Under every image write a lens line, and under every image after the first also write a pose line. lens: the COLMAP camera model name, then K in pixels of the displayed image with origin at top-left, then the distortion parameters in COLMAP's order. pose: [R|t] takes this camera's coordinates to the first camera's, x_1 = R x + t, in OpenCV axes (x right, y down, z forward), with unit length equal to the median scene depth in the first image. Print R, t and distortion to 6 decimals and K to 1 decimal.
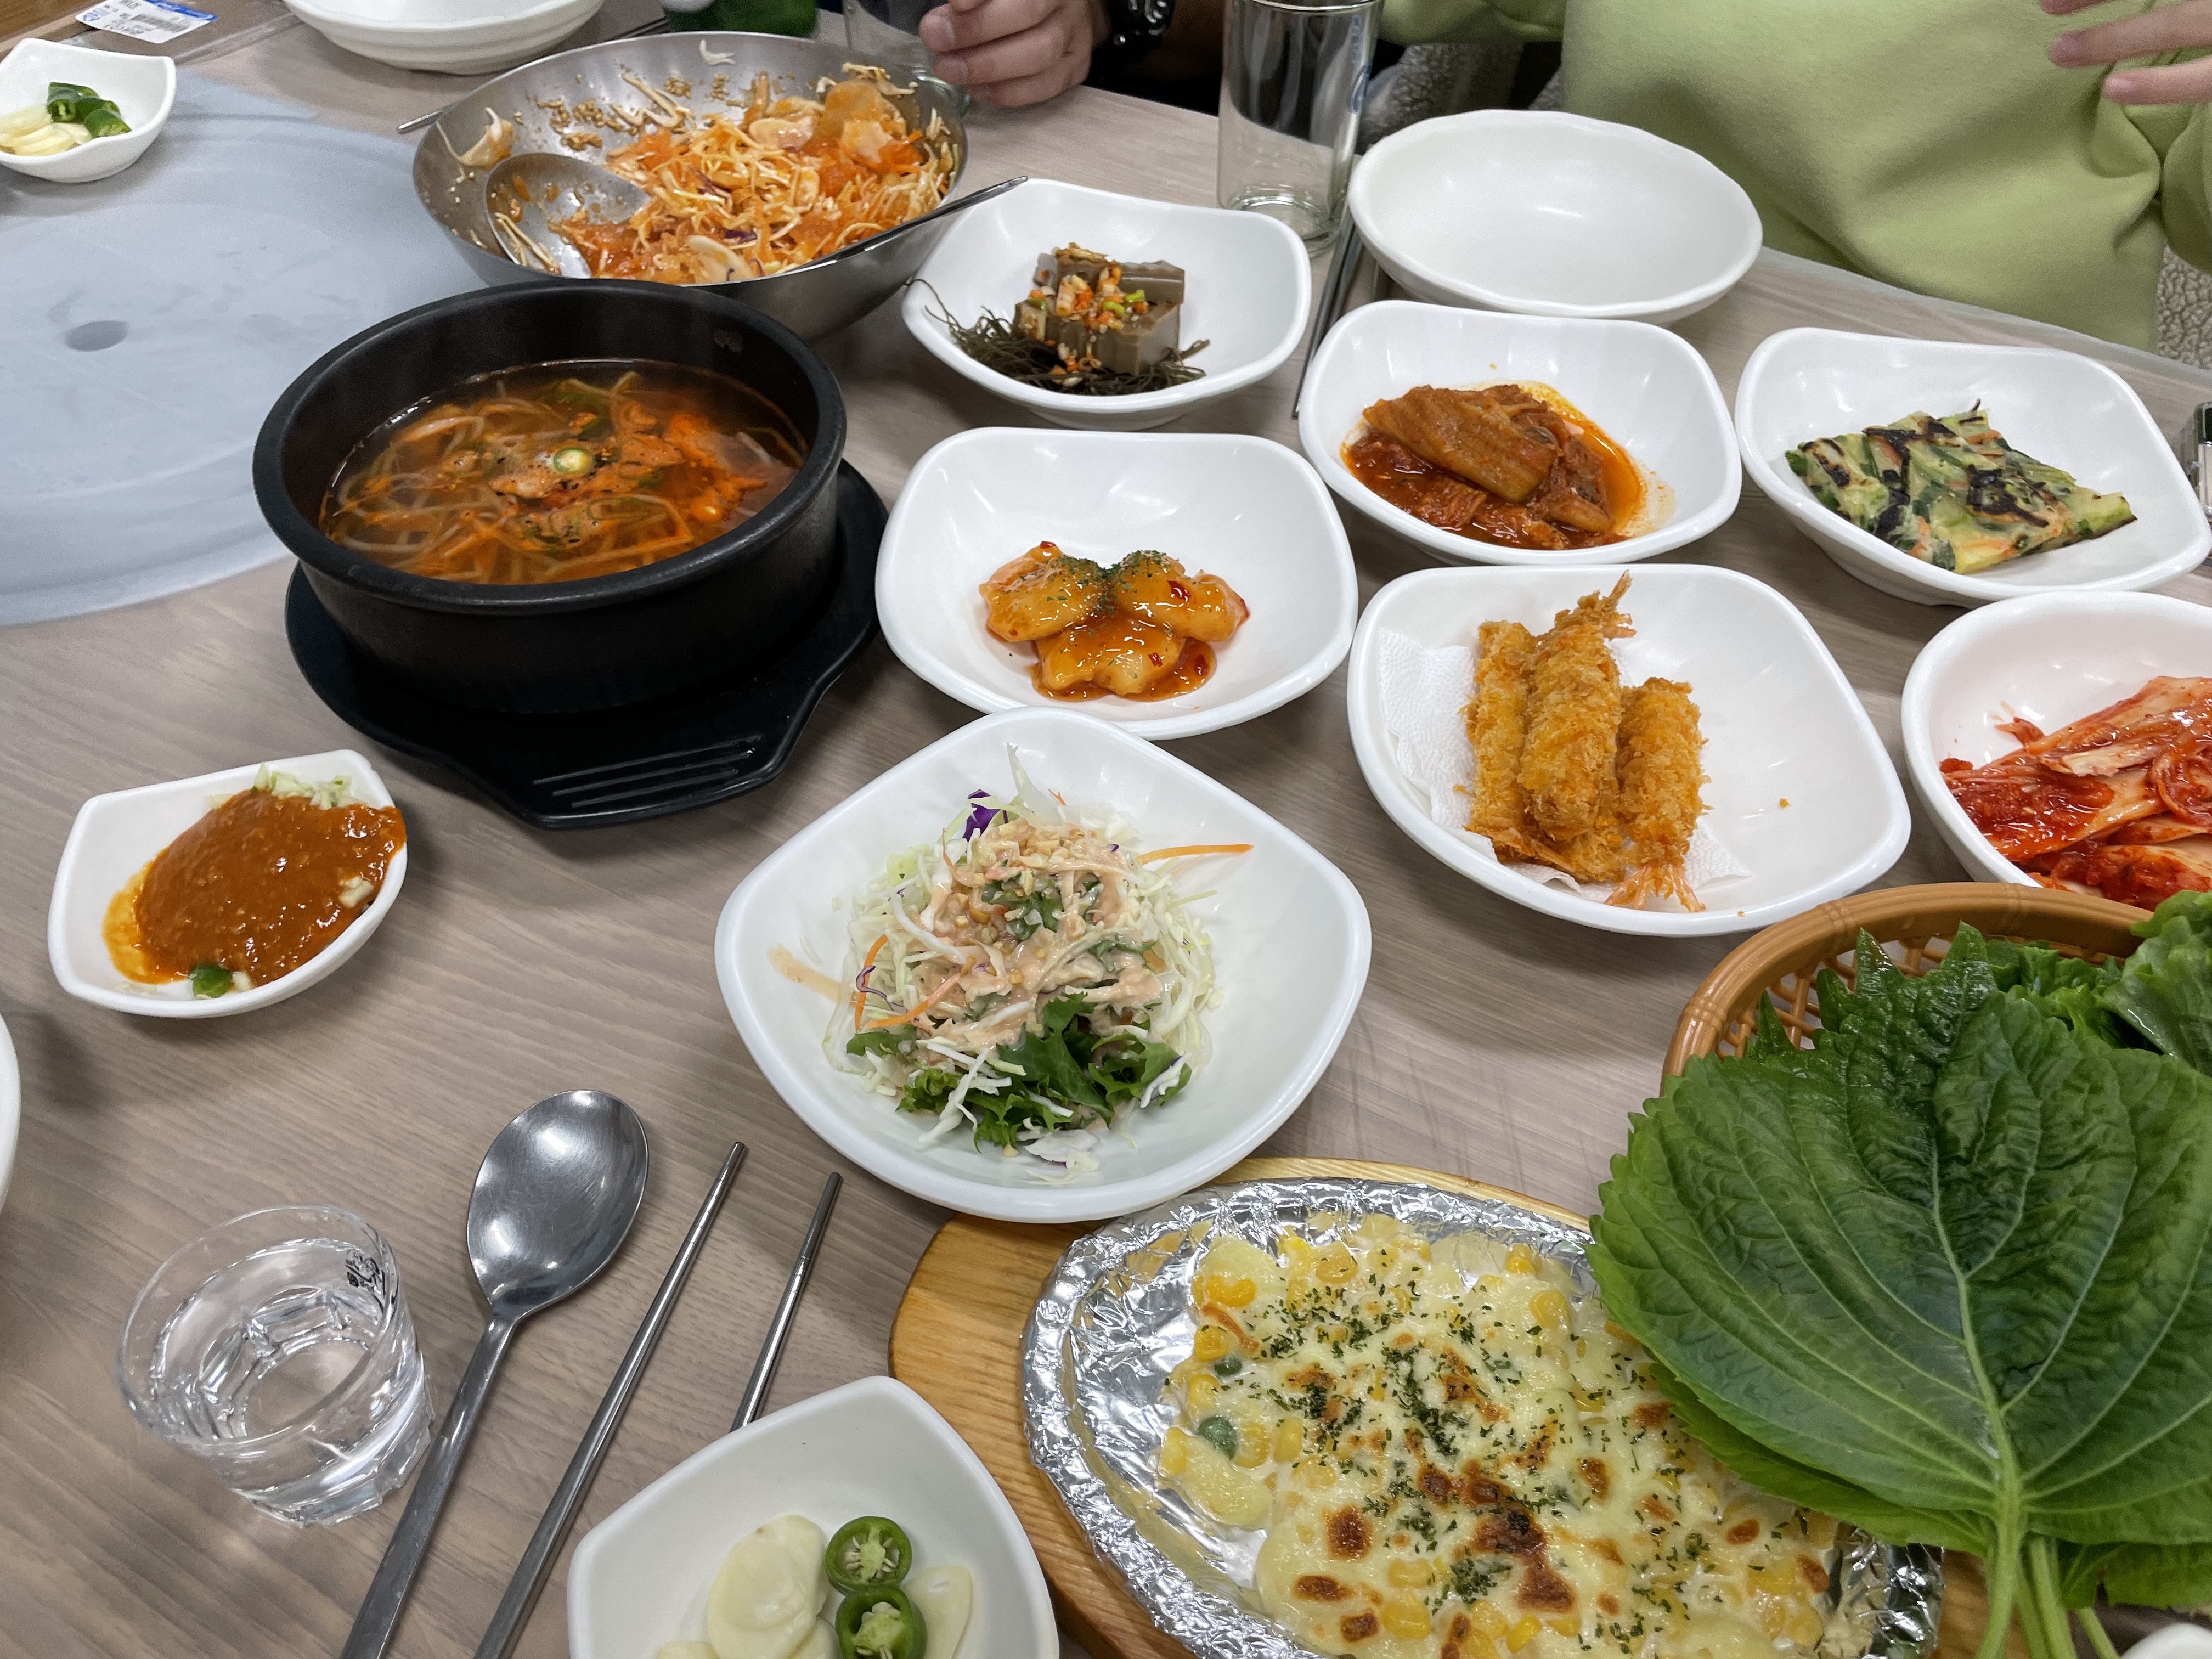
lens RADIAL K [[1618.3, 0, 1100.8], [0, 1618.3, 859.8], [0, 0, 1]] dist [0.097808, -0.075666]
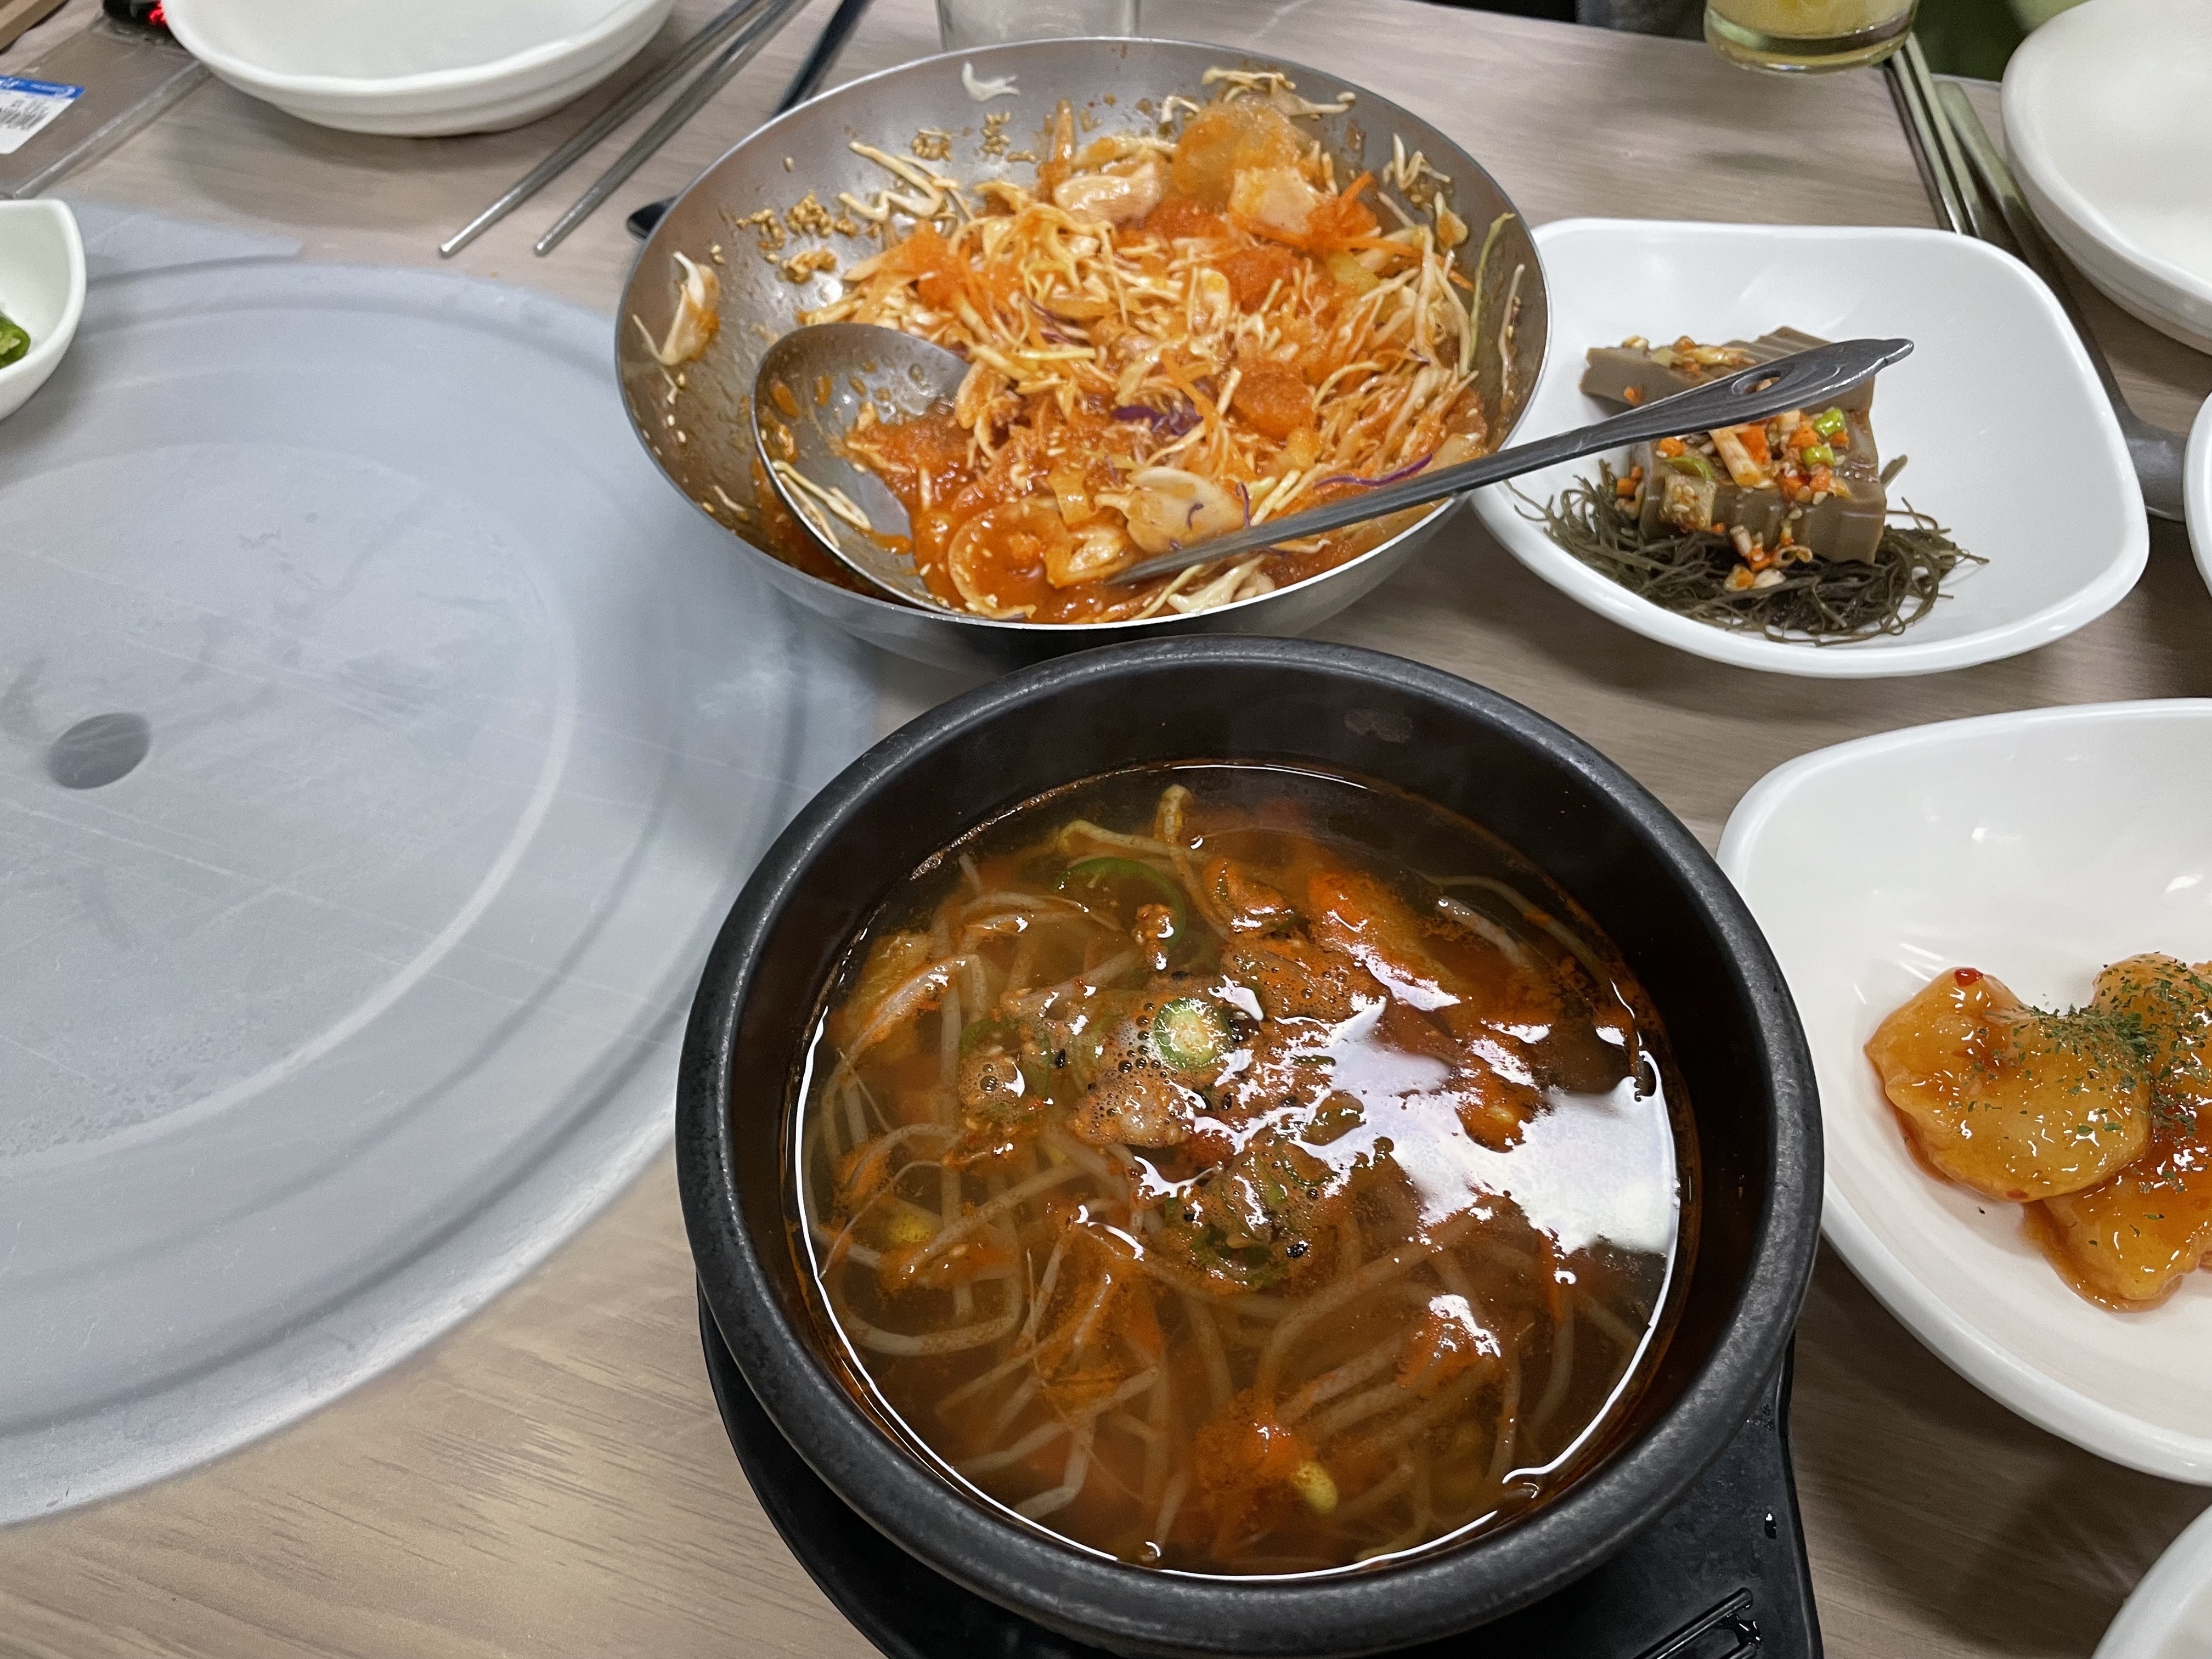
lens RADIAL K [[1618.3, 0, 1100.8], [0, 1618.3, 859.8], [0, 0, 1]] dist [0.097808, -0.075666]
pose [[0.983689, -0.168651, 0.062554, -0.290145], [0.159989, 0.979264, 0.124282, -0.286400], [-0.082217, -0.112247, 0.990273, 0.376584]]
